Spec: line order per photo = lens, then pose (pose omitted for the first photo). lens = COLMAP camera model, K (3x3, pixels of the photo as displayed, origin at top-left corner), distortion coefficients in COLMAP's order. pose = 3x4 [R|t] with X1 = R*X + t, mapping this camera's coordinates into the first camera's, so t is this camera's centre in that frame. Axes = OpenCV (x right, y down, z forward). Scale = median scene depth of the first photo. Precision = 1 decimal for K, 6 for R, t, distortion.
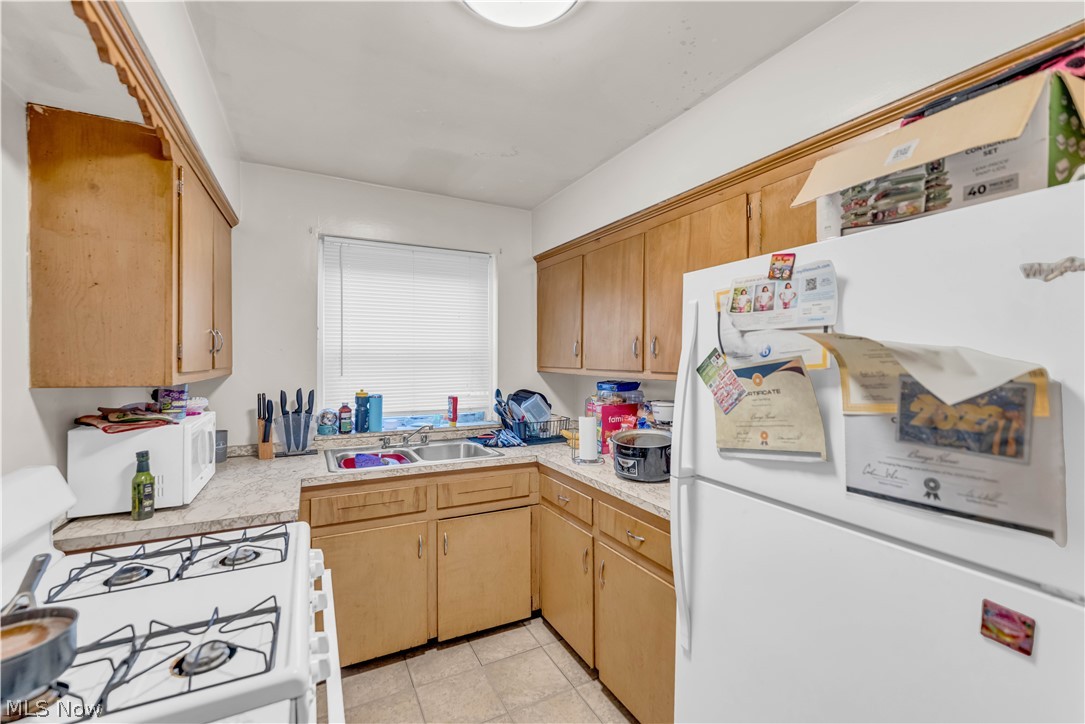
lens RADIAL K [[445.9, 0, 543.8], [0, 445.9, 364.0], [0, 0, 1]] dist [0.000300, -0.000390]
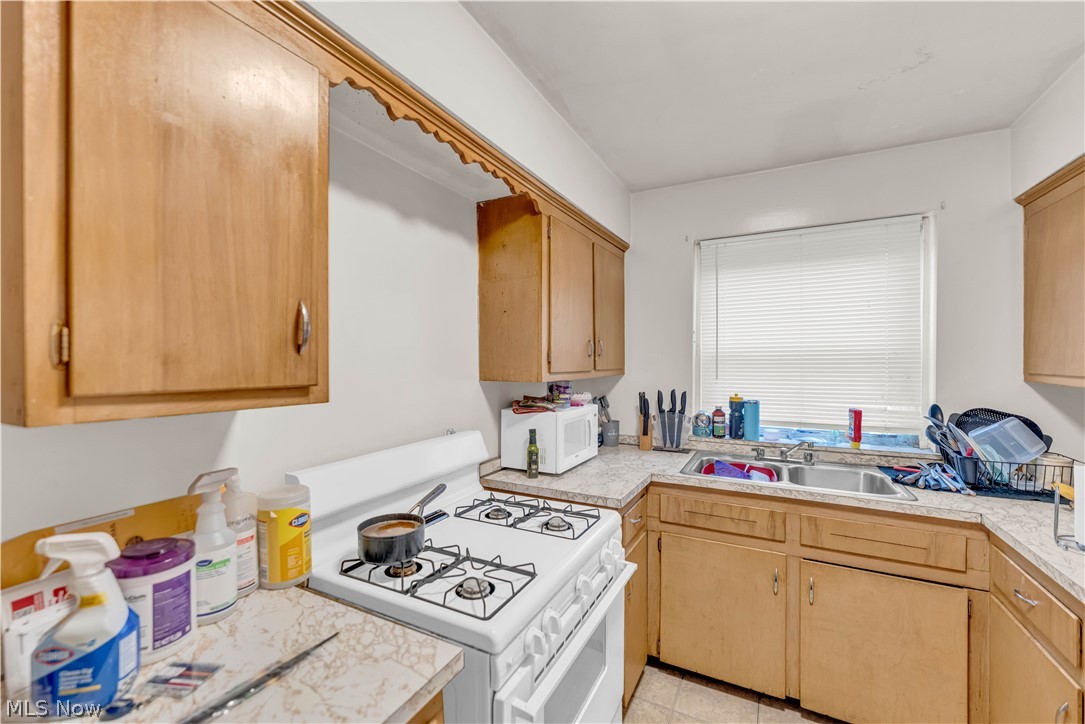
lens RADIAL K [[445.9, 0, 543.8], [0, 445.9, 364.0], [0, 0, 1]] dist [0.000300, -0.000390]
pose [[0.582067, 0.003692, -0.813133, 0.151158], [-0.007411, 0.999972, -0.000765, -0.002962], [0.813107, 0.006471, 0.582078, 0.135678]]
